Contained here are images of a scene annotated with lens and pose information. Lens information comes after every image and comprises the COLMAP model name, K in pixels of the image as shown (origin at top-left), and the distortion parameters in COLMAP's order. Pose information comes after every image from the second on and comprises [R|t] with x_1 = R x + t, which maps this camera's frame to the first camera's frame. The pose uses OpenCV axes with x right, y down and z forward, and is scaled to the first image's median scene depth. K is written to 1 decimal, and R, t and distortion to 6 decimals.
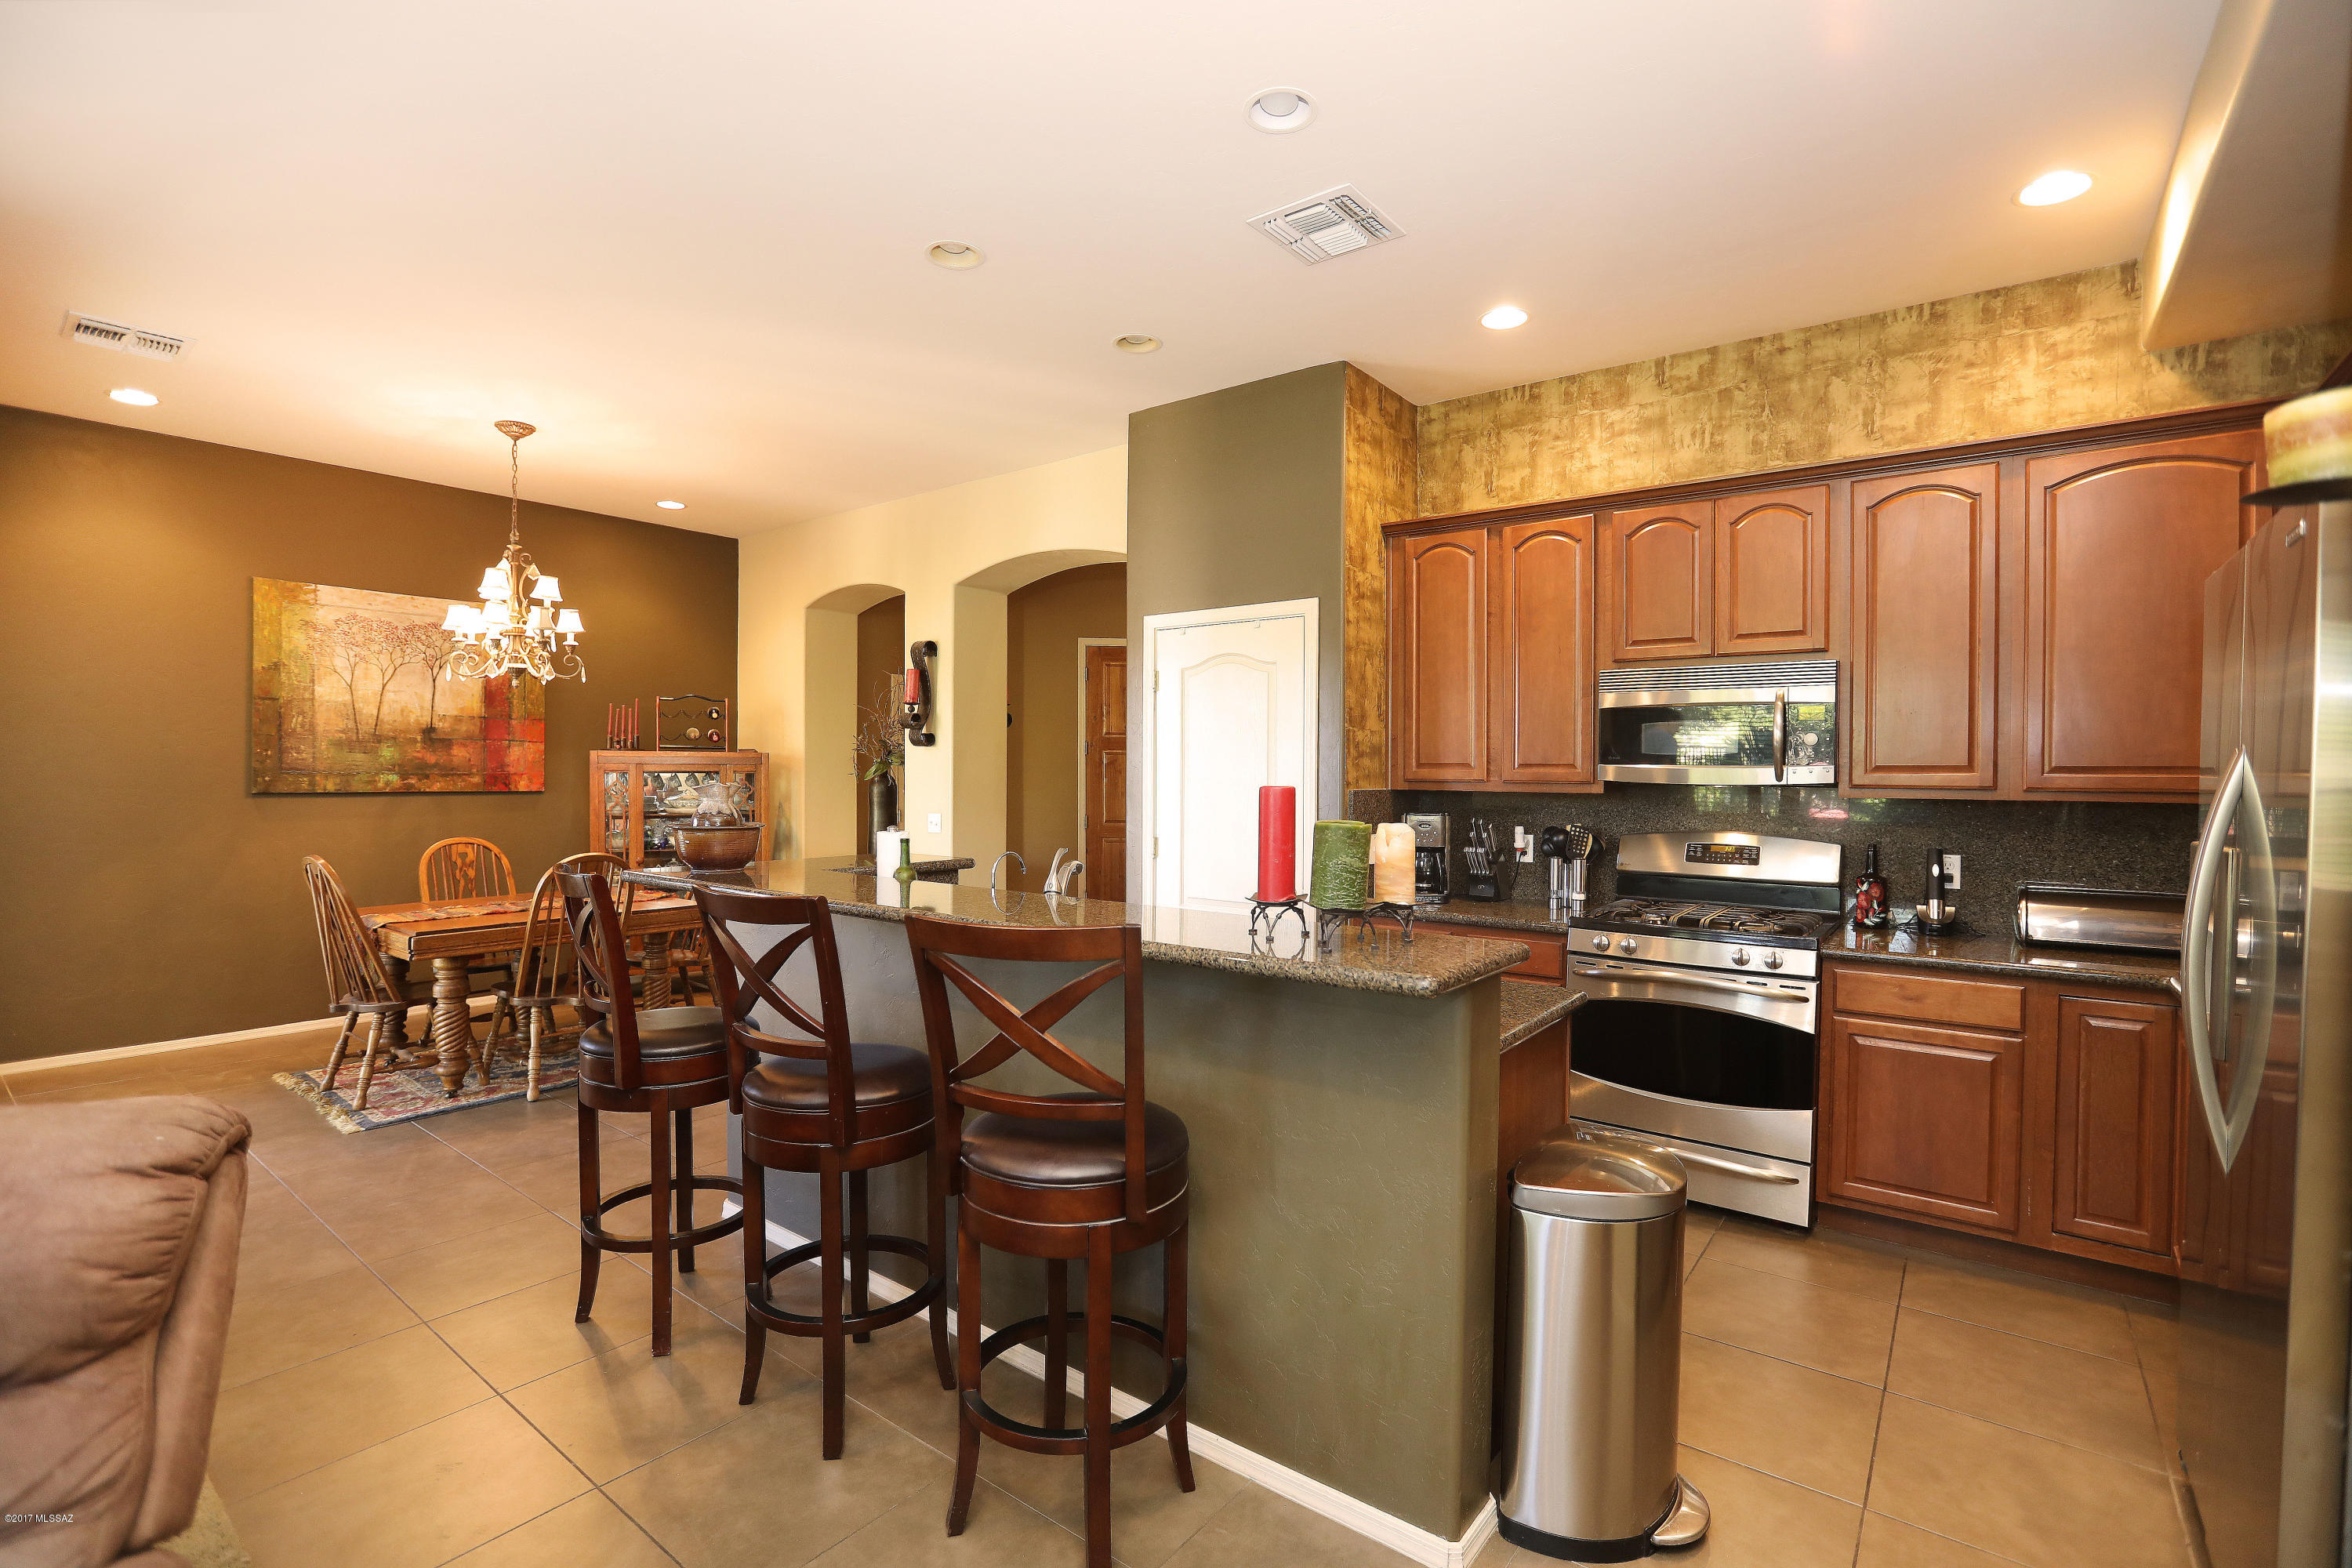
lens RADIAL K [[1071.1, 0, 1171.7], [0, 1071.1, 782.9], [0, 0, 1]] dist [-0.048791, 0.017319]
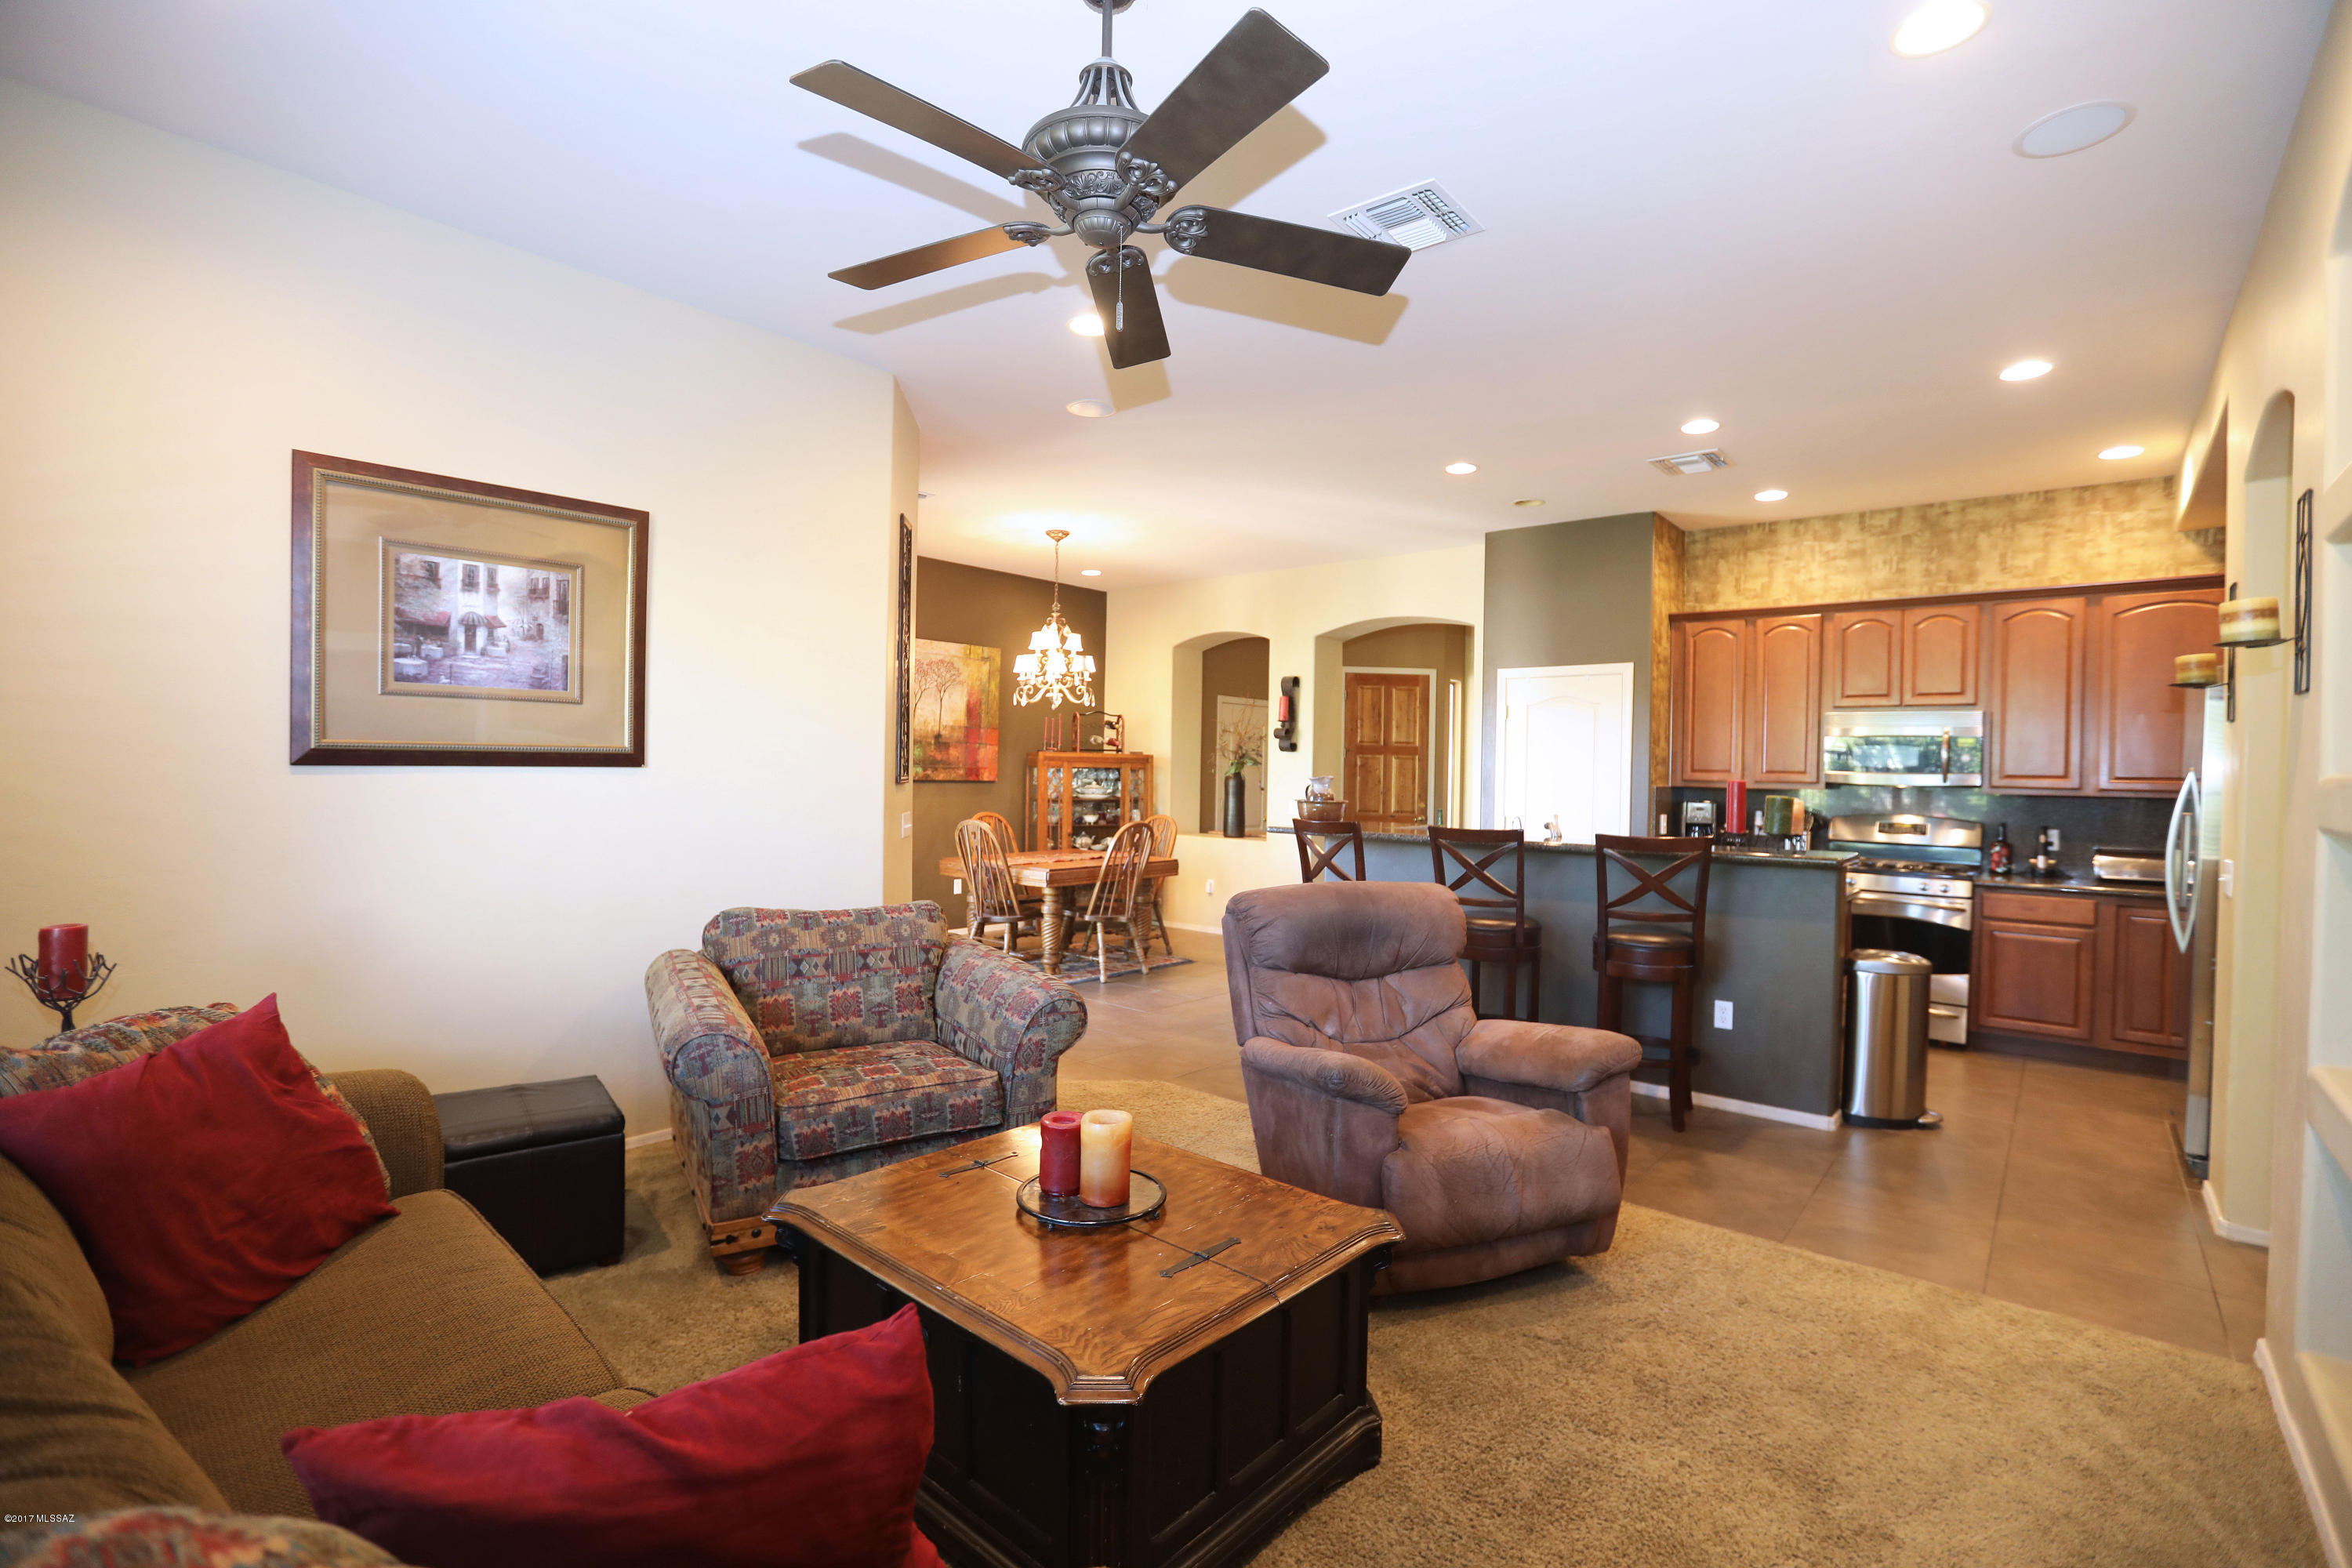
lens RADIAL K [[1067.1, 0, 1181.3], [0, 1067.1, 780.3], [0, 0, 1]] dist [-0.044352, 0.017533]
pose [[0.998705, 0.013186, -0.049132, -0.442198], [-0.013314, 0.999909, -0.002278, 0.010956], [0.049098, 0.002929, 0.998790, -0.573038]]
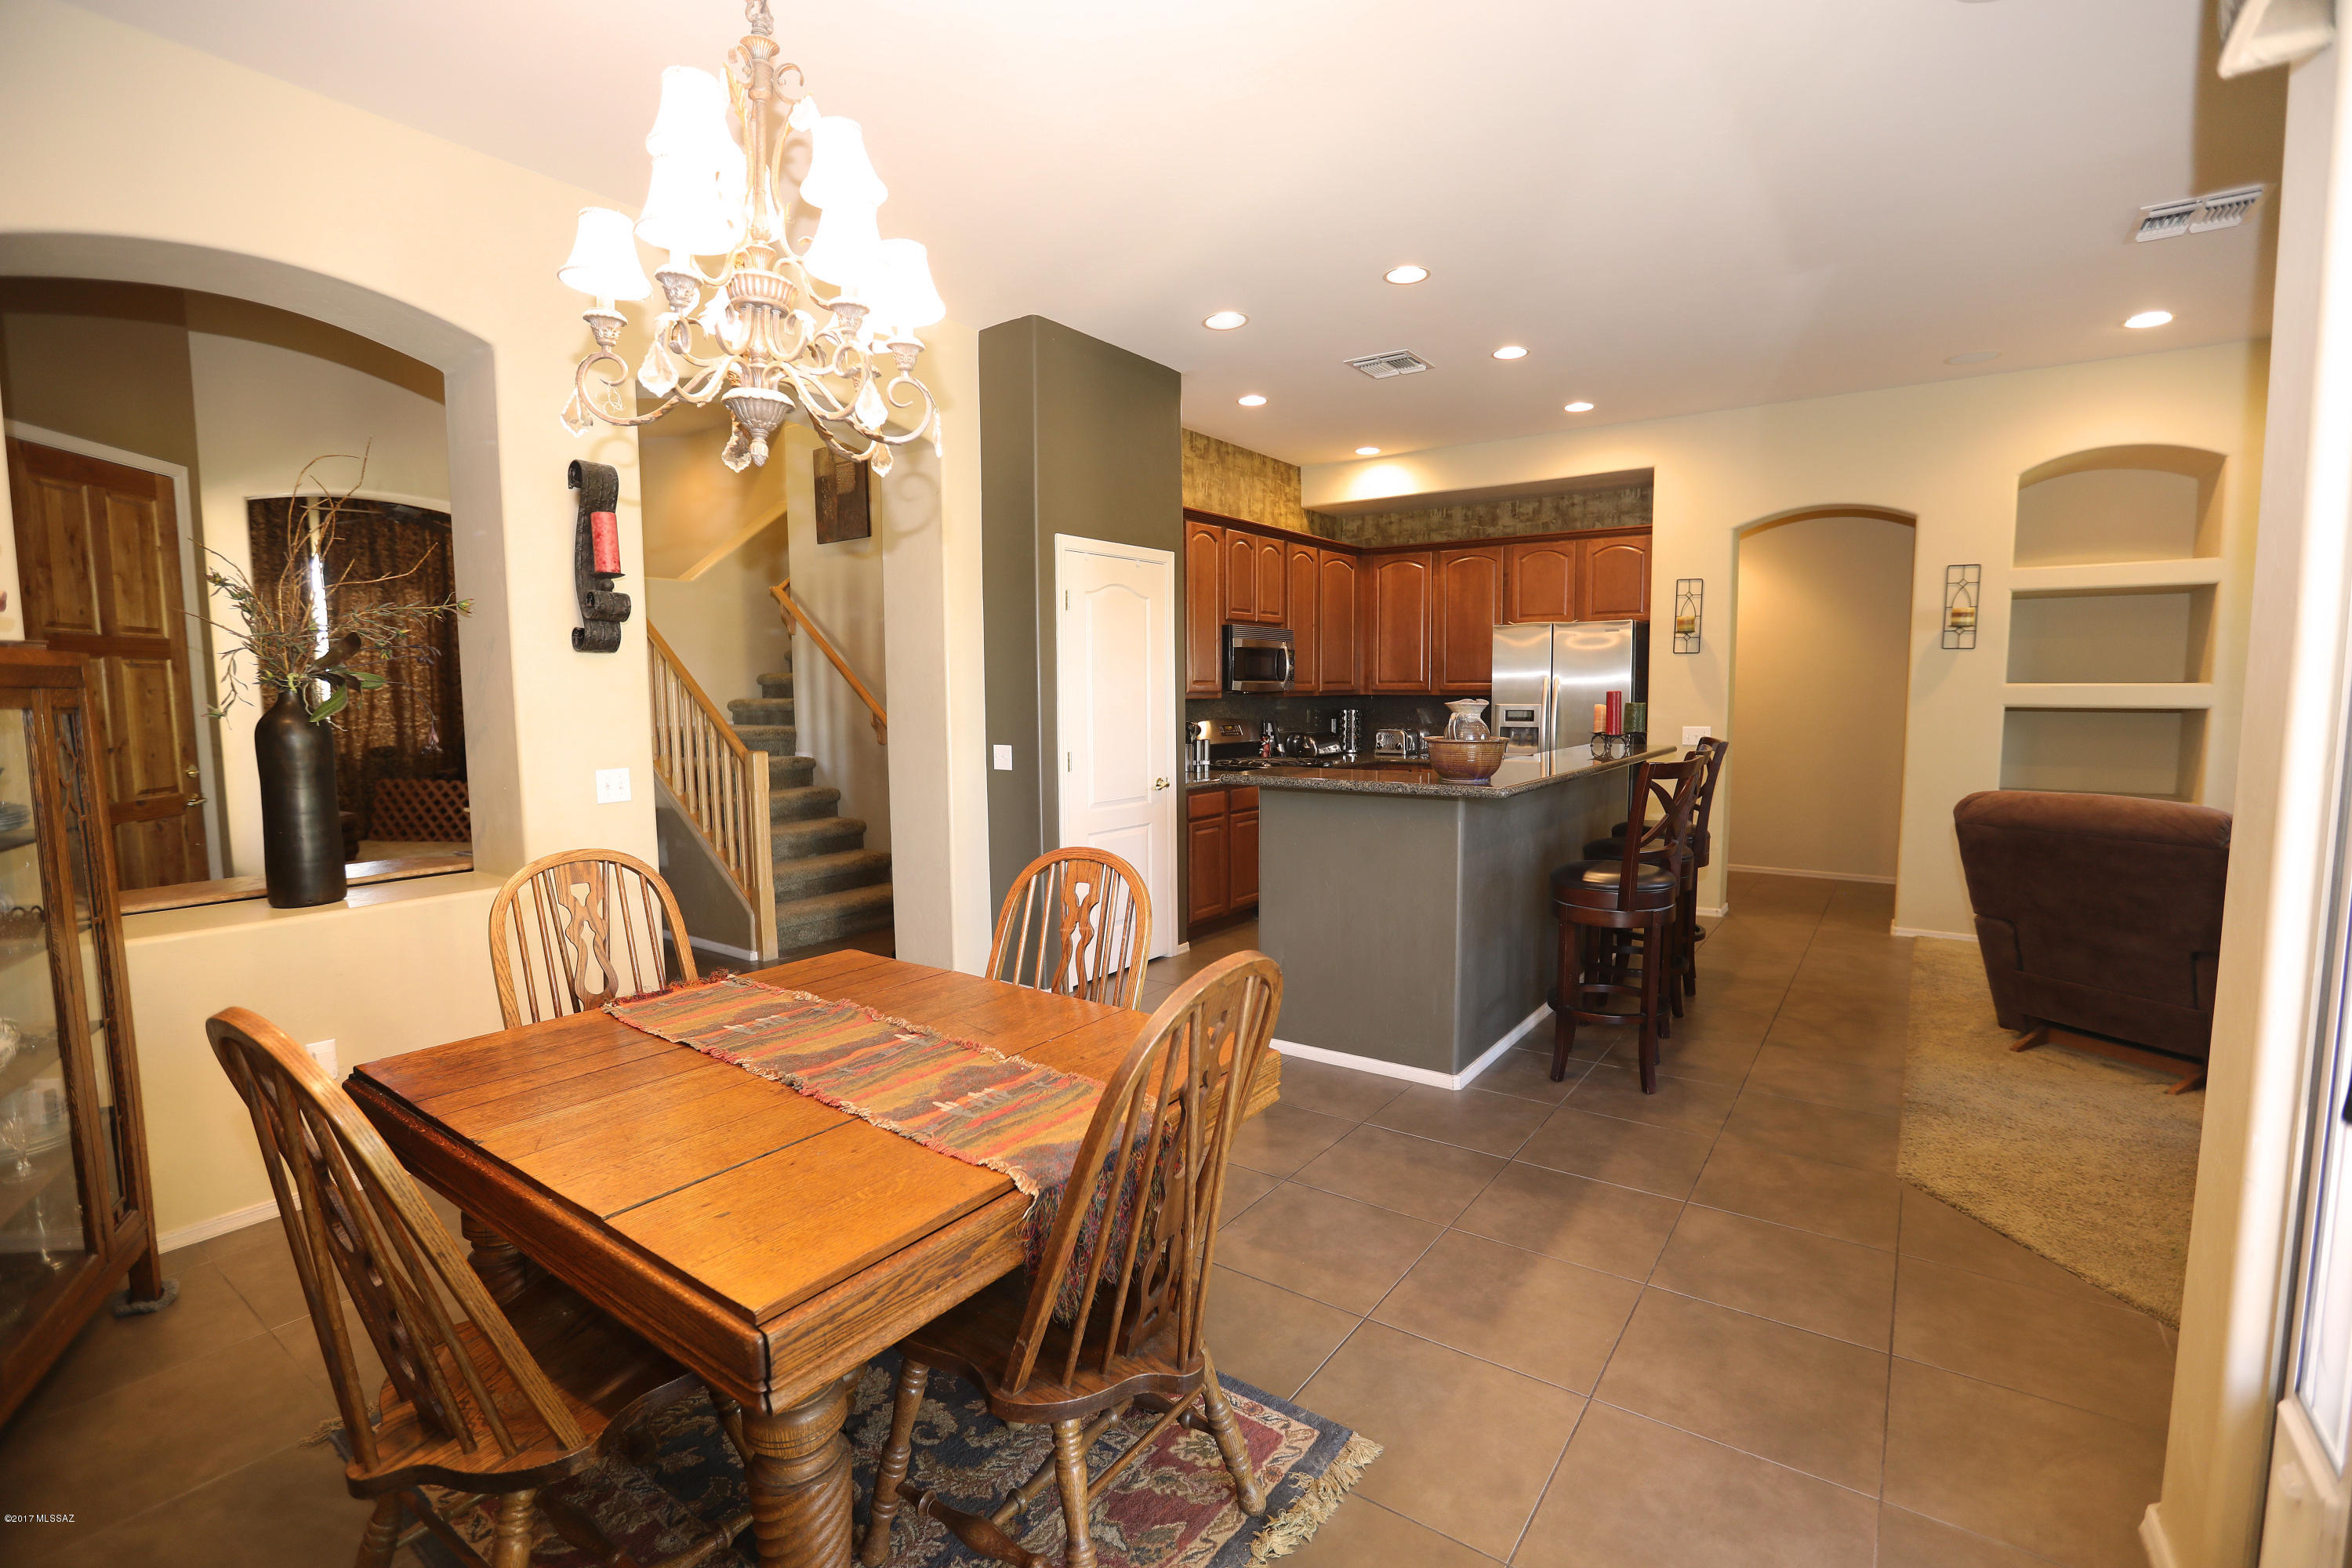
lens RADIAL K [[1067.1, 0, 1181.3], [0, 1067.1, 780.3], [0, 0, 1]] dist [-0.044352, 0.017533]
pose [[-0.028553, -0.094487, 0.995117, -1.180542], [0.018139, 0.995310, 0.095026, -0.021468], [-0.999428, 0.020764, -0.026705, 1.041291]]
